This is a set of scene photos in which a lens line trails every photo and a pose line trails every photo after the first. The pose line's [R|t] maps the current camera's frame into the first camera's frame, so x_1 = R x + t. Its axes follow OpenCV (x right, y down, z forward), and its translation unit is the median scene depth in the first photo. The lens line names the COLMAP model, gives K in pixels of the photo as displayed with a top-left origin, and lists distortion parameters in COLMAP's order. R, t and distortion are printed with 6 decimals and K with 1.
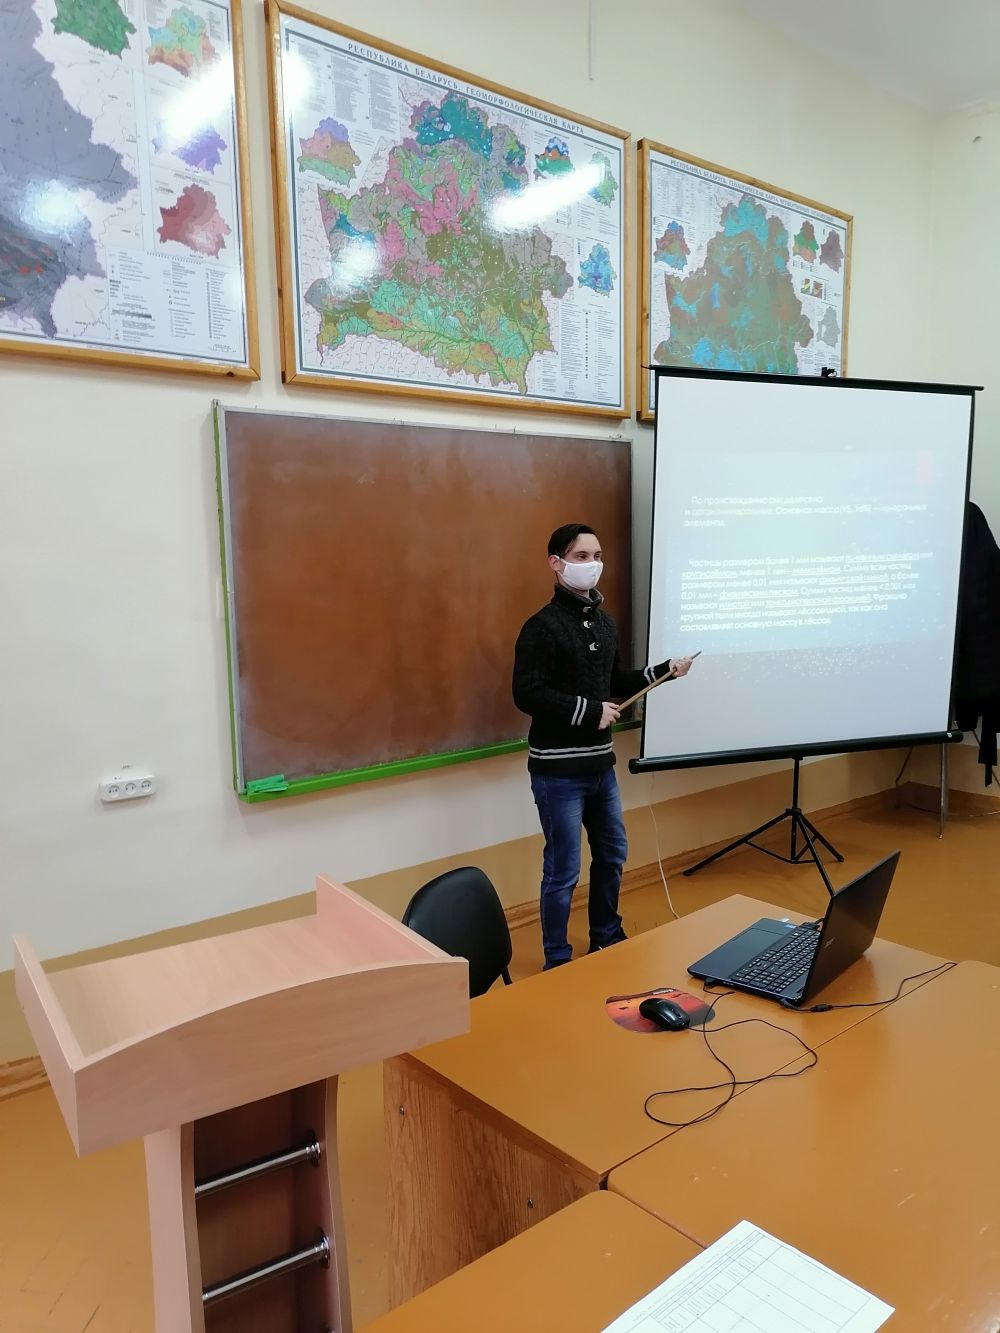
lens RADIAL K [[1003.9, 0, 503.1], [0, 1003.9, 668.9], [0, 0, 1]] dist [0.039266, -0.017135]
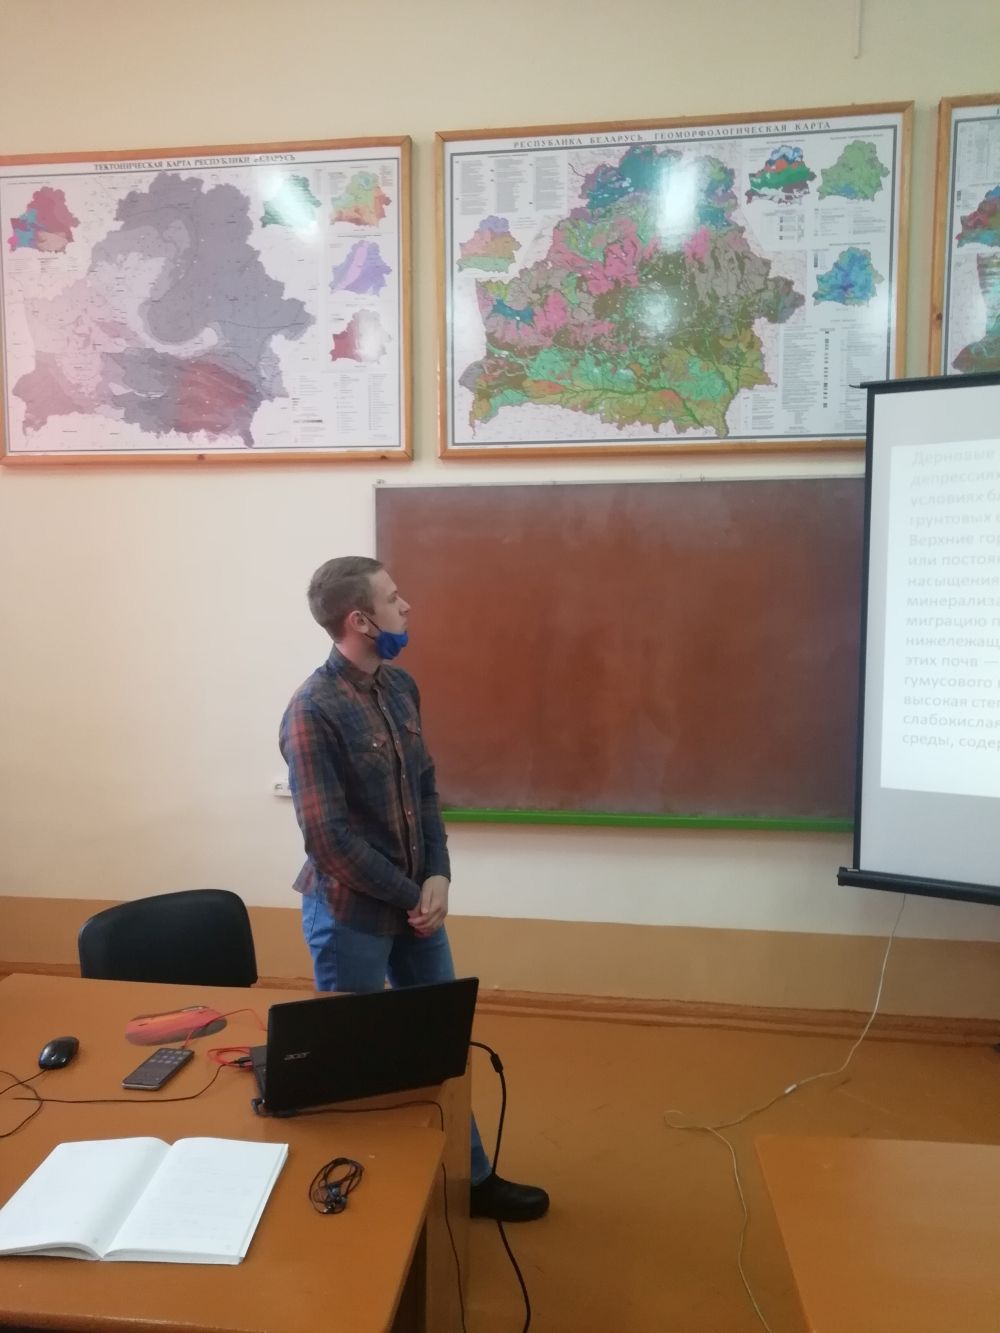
lens RADIAL K [[990.2, 0, 510.7], [0, 990.2, 675.7], [0, 0, 1]] dist [0.021908, -0.002236]
pose [[0.669400, 0.066953, -0.739879, 0.614433], [-0.098174, 0.995168, 0.001233, -0.043933], [0.736387, 0.071812, 0.672738, 0.292537]]
